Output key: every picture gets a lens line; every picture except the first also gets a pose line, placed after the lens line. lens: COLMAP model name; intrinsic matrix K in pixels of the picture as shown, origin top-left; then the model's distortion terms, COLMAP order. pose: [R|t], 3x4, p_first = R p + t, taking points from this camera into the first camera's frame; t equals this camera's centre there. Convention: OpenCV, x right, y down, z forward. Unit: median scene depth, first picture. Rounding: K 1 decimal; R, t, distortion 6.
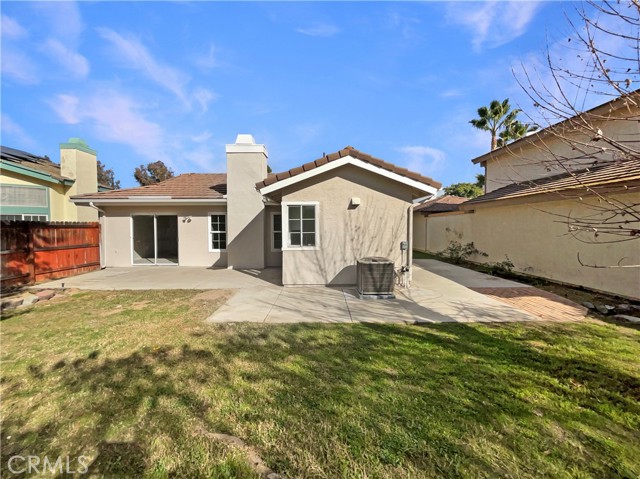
lens RADIAL K [[253.5, 0, 319.4], [0, 253.5, 235.7], [0, 0, 1]] dist [0.030412, 0.000105]
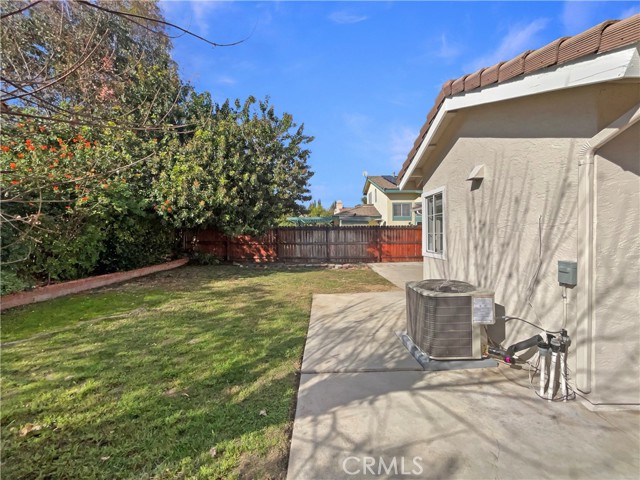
lens RADIAL K [[253.5, 0, 319.4], [0, 253.5, 236.2], [0, 0, 1]] dist [0.030412, 0.000105]
pose [[0.040699, 0.019006, -0.998991, 0.659132], [-0.036409, 0.999183, 0.017526, -0.003767], [0.998508, 0.035659, 0.041358, 0.665275]]
